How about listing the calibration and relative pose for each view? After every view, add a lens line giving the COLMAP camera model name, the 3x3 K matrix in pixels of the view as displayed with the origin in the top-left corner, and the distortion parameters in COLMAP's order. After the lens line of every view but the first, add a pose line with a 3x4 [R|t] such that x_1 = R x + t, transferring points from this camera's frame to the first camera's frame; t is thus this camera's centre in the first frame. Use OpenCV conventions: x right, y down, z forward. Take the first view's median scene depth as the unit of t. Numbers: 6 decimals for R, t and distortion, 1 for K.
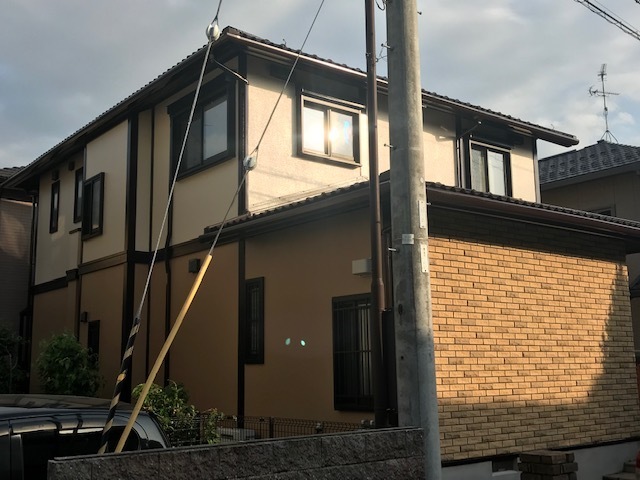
lens RADIAL K [[750.9, 0, 317.8], [0, 750.9, 239.1], [0, 0, 1]] dist [-0.002376, 0.000000]
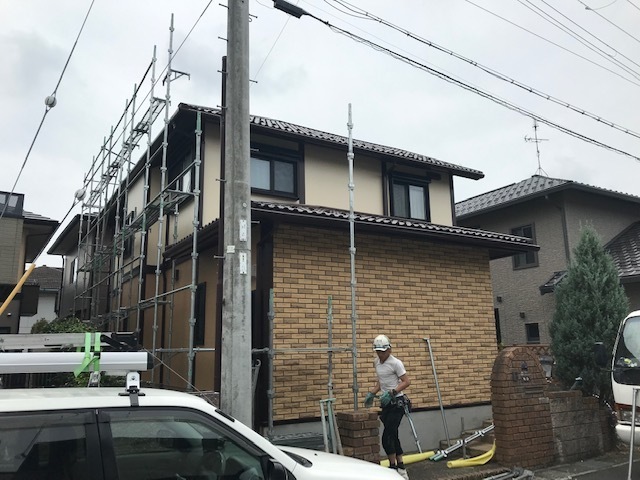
lens RADIAL K [[527.4, 0, 320.0], [0, 527.4, 241.5], [0, 0, 1]] dist [0.042584, -0.021174]
pose [[0.992610, -0.028076, -0.118058, 0.245113], [0.024612, 0.999226, -0.030693, 0.012156], [0.118828, 0.027560, 0.992532, 0.055017]]
